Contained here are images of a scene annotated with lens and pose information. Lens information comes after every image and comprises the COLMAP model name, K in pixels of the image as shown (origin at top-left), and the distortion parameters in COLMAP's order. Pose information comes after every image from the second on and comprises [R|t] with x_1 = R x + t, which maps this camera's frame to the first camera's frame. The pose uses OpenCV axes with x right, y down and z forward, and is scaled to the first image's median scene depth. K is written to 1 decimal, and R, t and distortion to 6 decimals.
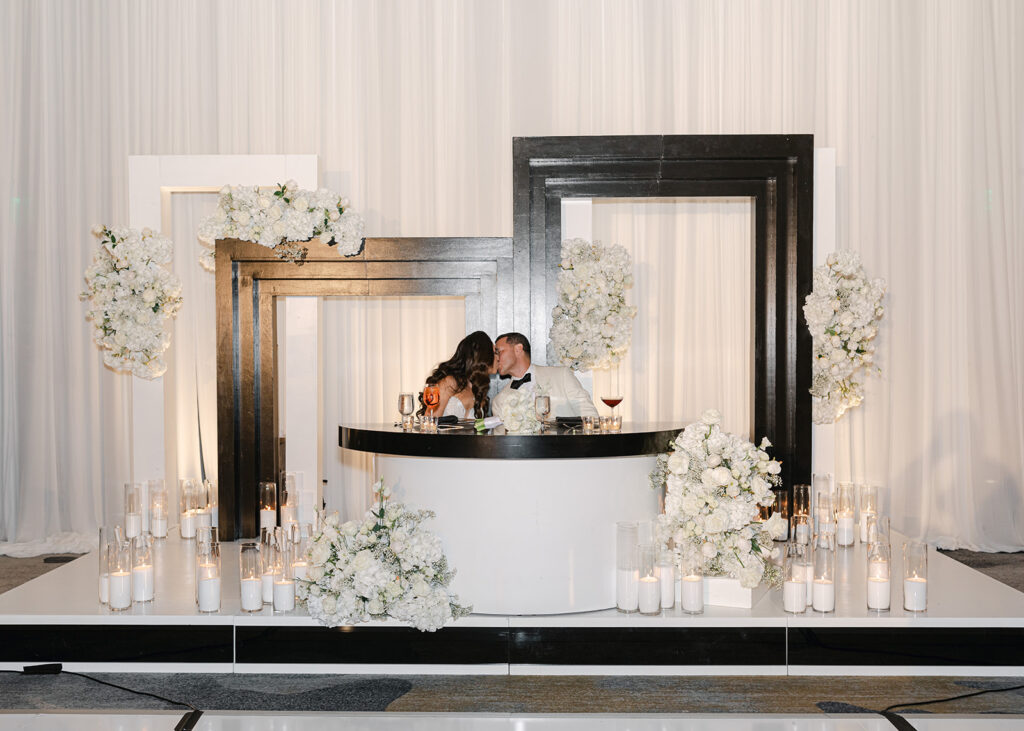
lens RADIAL K [[937.4, 0, 510.4], [0, 937.4, 385.1], [0, 0, 1]] dist [-0.002271, -0.000806]
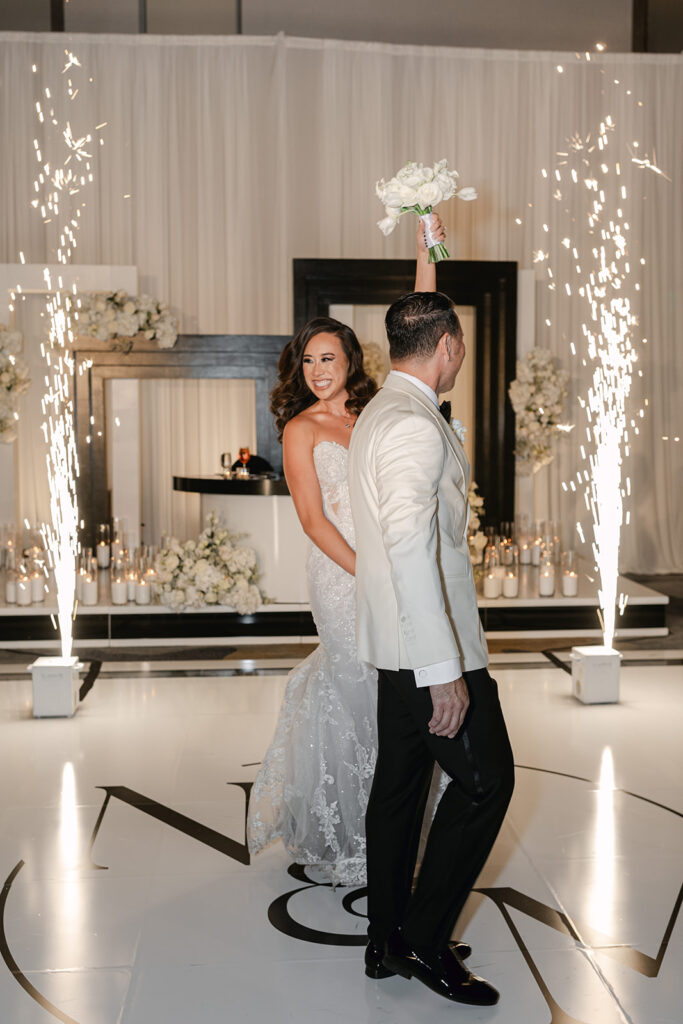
lens RADIAL K [[1029.9, 0, 341.5], [0, 1029.9, 512.0], [0, 0, 1]] dist [-0.012669, -0.013969]
pose [[0.995608, -0.005176, 0.093482, -0.068101], [0.000221, 0.998598, 0.052933, 0.013223], [-0.093625, -0.052680, 0.994213, -0.464727]]
